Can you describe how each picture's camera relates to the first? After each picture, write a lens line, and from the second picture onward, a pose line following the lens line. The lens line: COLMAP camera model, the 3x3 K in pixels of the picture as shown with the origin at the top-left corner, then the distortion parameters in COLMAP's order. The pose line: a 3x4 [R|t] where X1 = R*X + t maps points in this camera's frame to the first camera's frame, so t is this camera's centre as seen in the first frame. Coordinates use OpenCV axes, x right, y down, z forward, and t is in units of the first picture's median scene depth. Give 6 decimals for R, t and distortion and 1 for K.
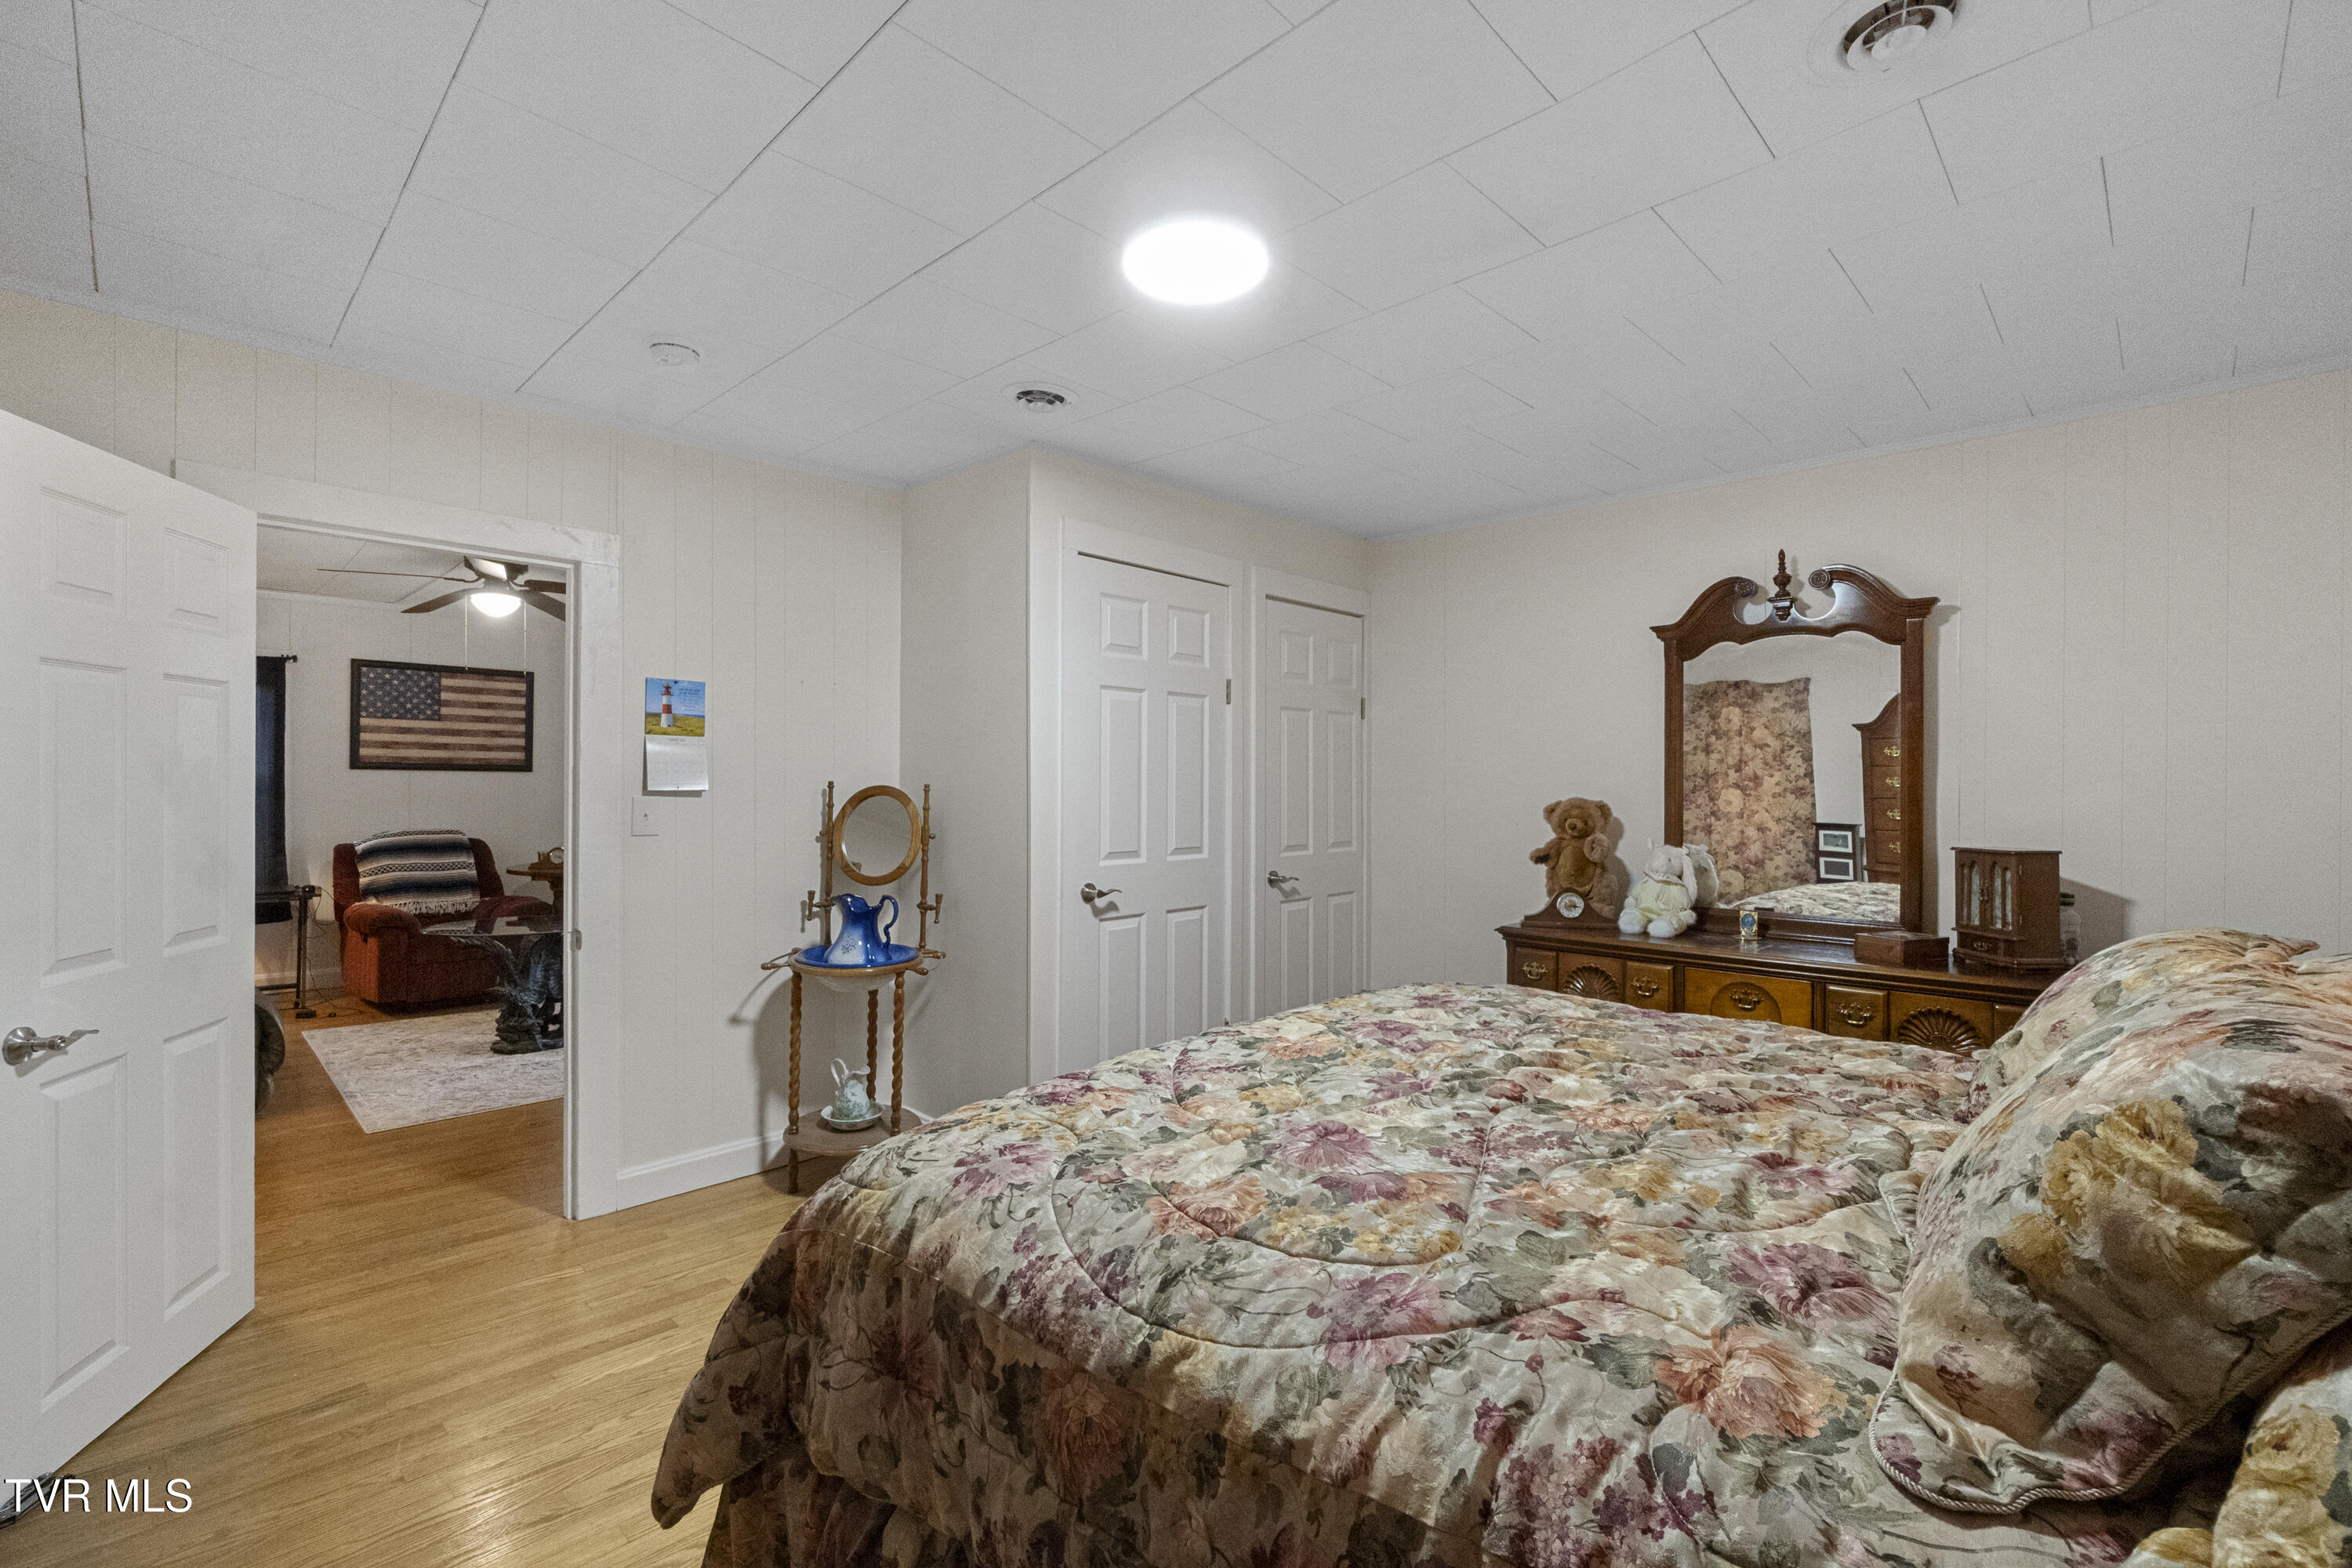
lens RADIAL K [[1020.9, 0, 1198.3], [0, 1020.9, 788.4], [0, 0, 1]] dist [-0.008086, 0.002289]
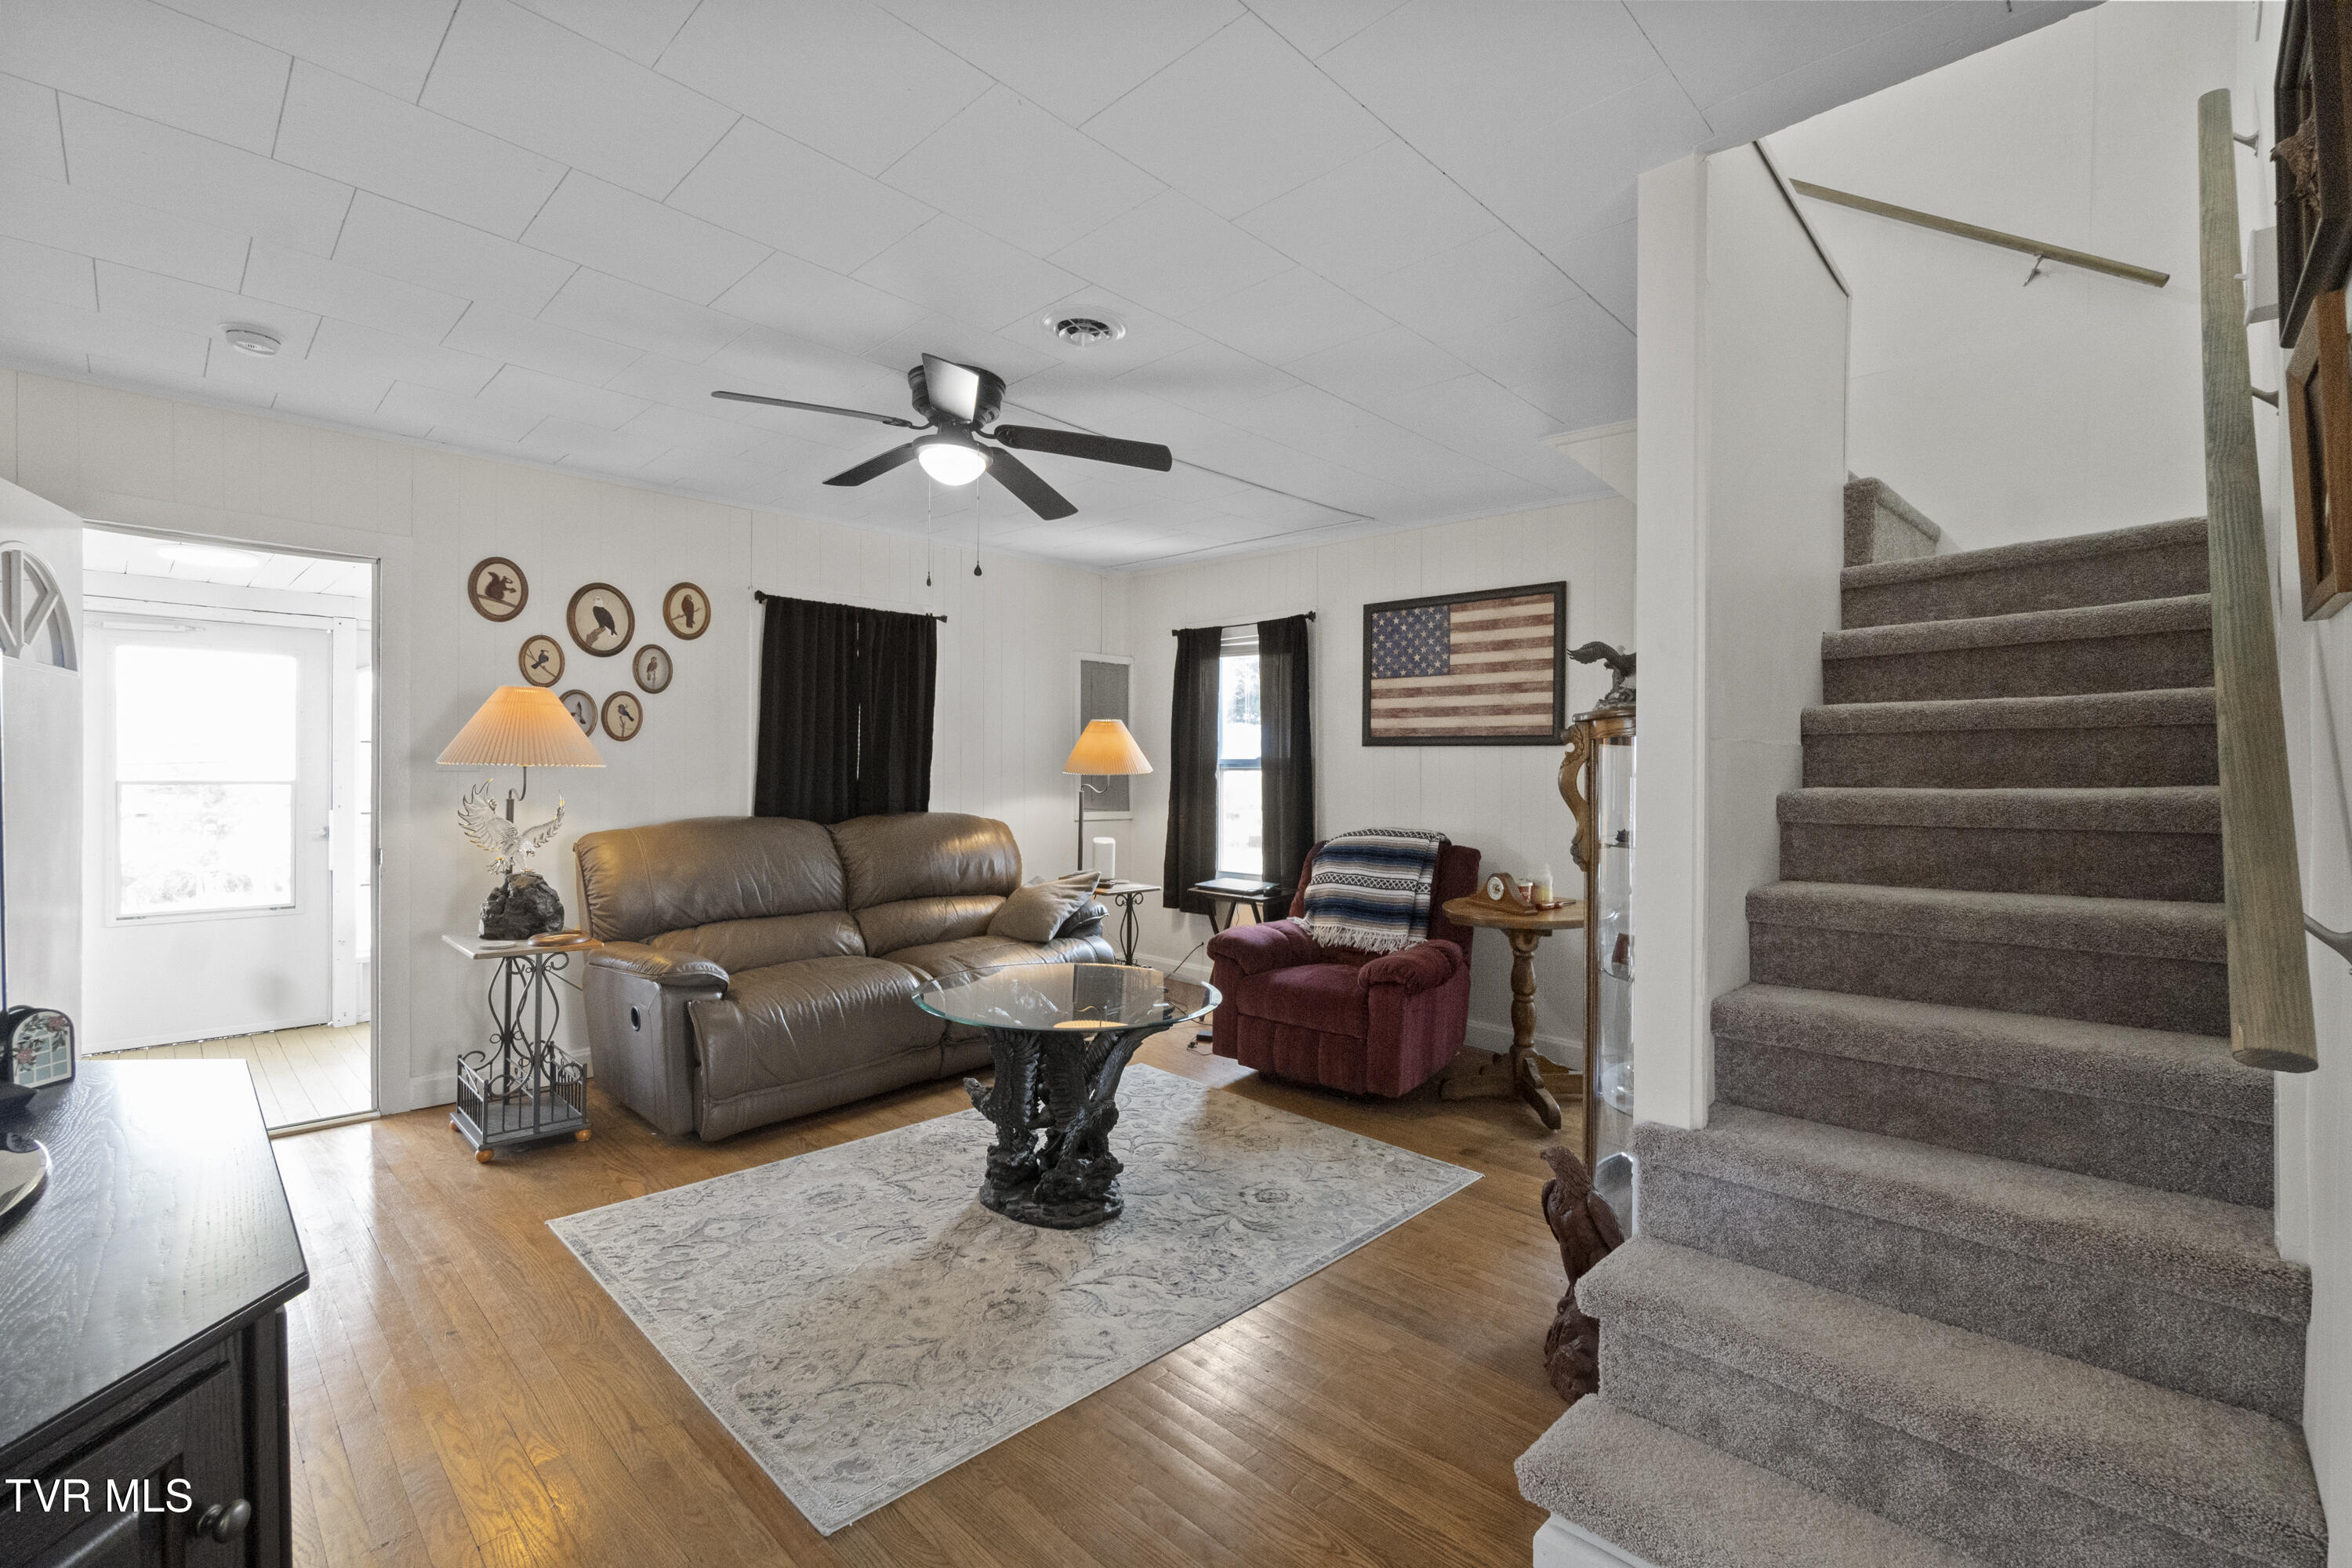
lens RADIAL K [[1020.9, 0, 1177.4], [0, 1020.9, 771.8], [0, 0, 1]] dist [-0.008086, 0.002289]
pose [[-0.003247, -0.002449, -0.999992, -0.046862], [-0.011790, 0.999928, -0.002411, 0.004152], [0.999925, 0.011782, -0.003275, 0.835630]]
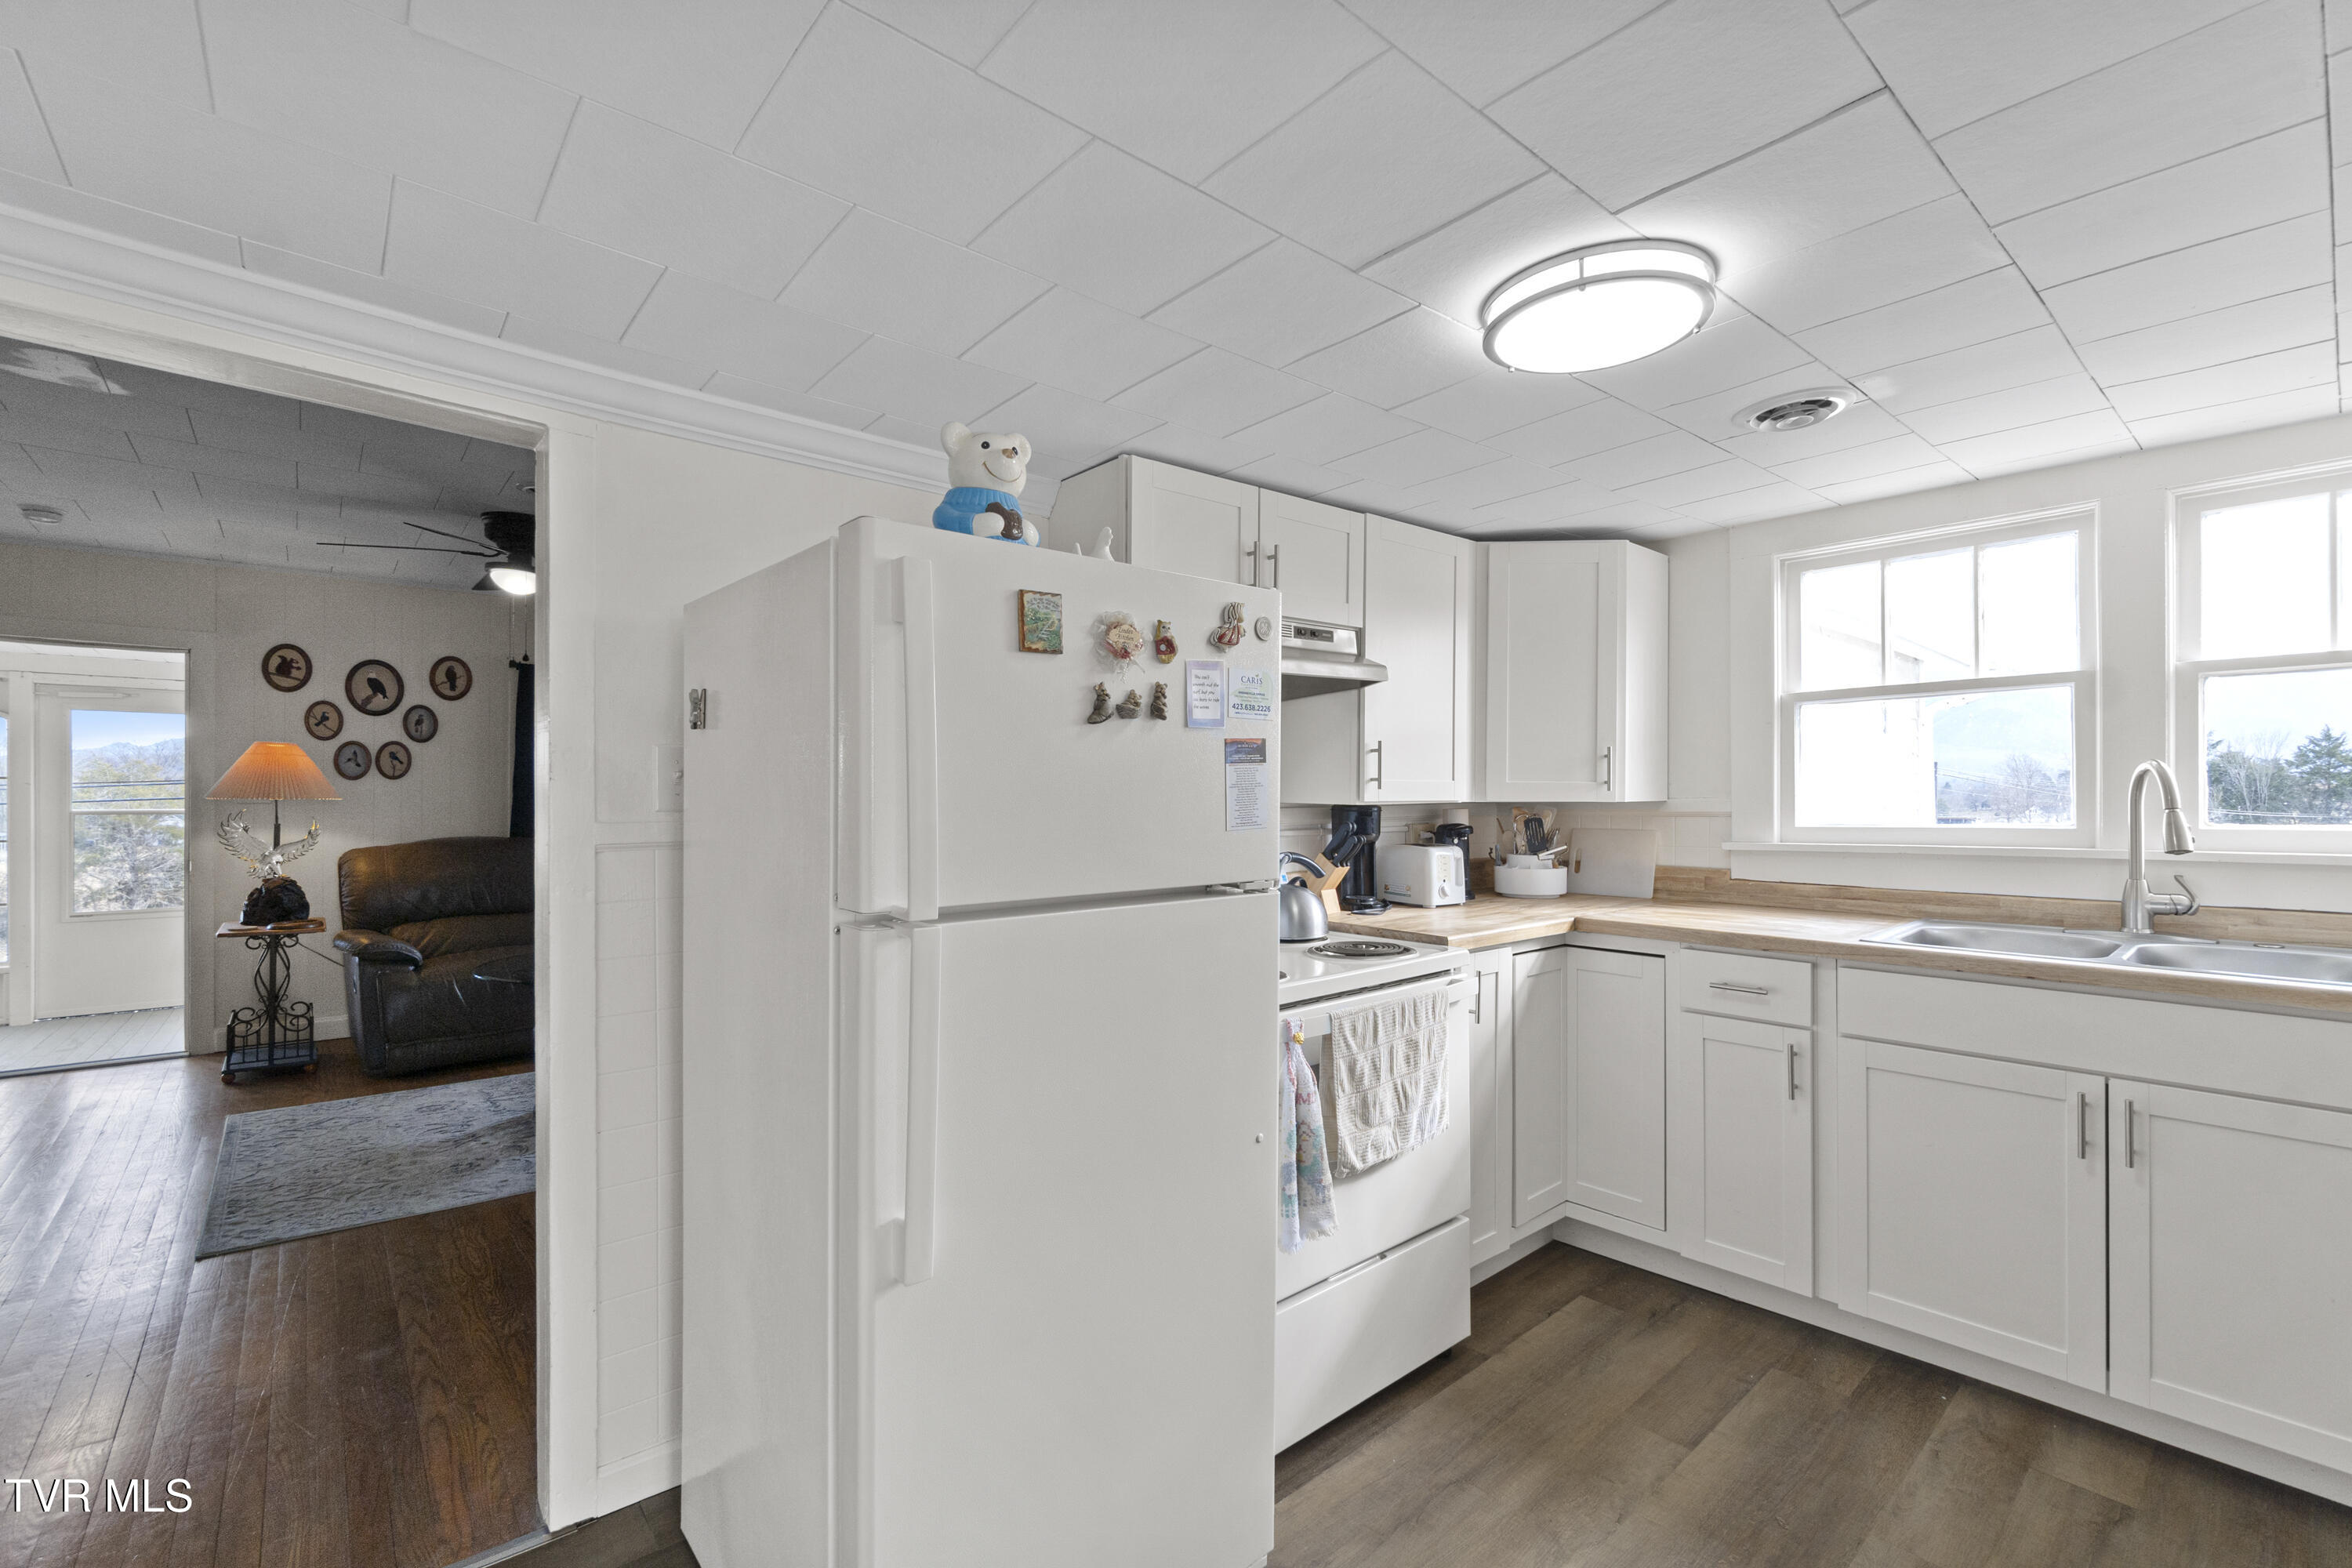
lens RADIAL K [[1020.9, 0, 1177.4], [0, 1020.9, 794.1], [0, 0, 1]] dist [-0.008086, 0.002289]
pose [[-0.091237, -0.005859, -0.995812, 0.083761], [-0.004173, 0.999976, -0.005501, 0.001409], [0.995820, 0.003654, -0.091259, 1.189670]]
